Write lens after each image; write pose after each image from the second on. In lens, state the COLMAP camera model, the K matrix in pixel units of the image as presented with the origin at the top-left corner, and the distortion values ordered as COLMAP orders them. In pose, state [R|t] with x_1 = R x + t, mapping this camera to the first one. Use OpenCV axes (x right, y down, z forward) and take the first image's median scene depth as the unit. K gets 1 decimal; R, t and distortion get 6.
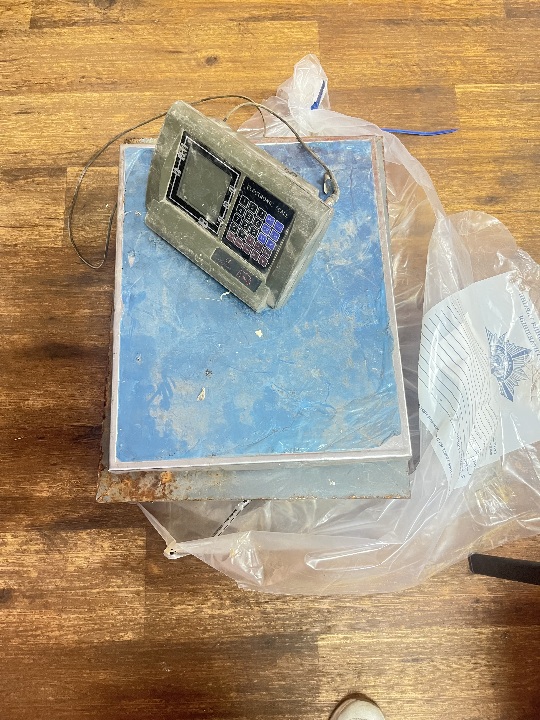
lens RADIAL K [[544.1, 0, 279.1], [0, 544.1, 349.5], [0, 0, 1]] dist [0.076319, -0.084491]
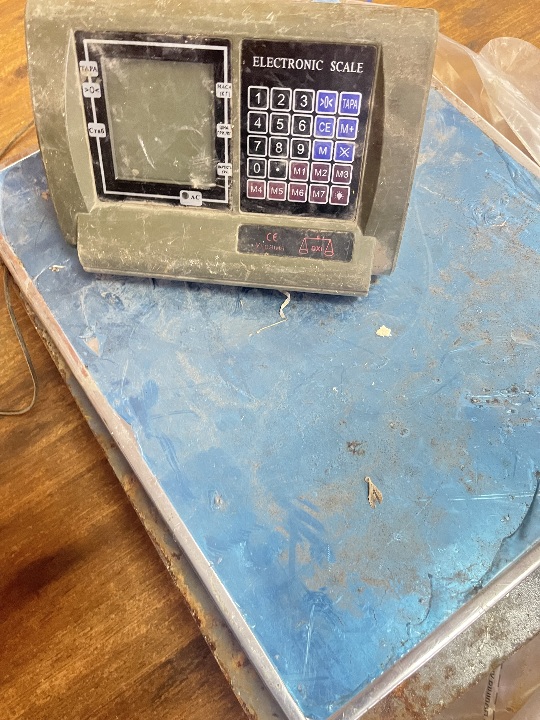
lens RADIAL K [[548.8, 0, 274.8], [0, 548.8, 348.2], [0, 0, 1]] dist [0.063581, -0.087077]
pose [[0.840429, -0.516090, 0.165318, -0.218590], [0.529900, 0.846512, -0.051217, -0.044230], [-0.113511, 0.130646, 0.984910, 0.481057]]
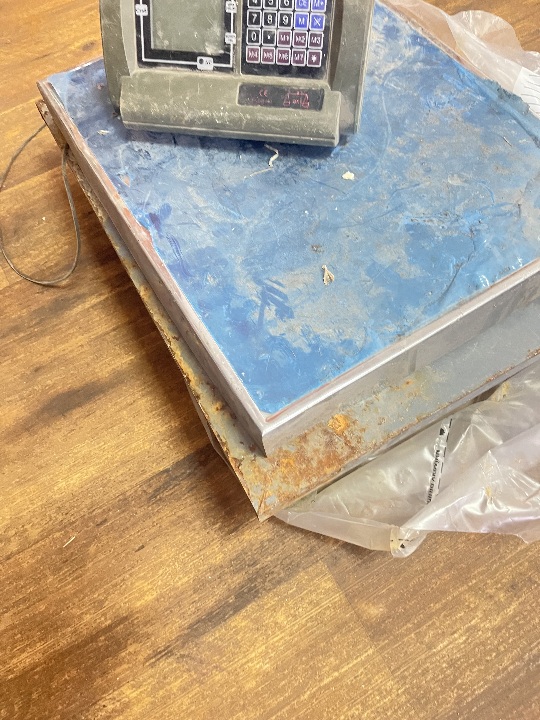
lens RADIAL K [[548.8, 0, 274.8], [0, 548.8, 348.2], [0, 0, 1]] dist [0.063581, -0.087077]
pose [[0.877293, -0.450769, 0.164815, -0.320875], [0.475499, 0.862979, -0.170786, 0.223929], [-0.065247, 0.228199, 0.971426, 0.382930]]
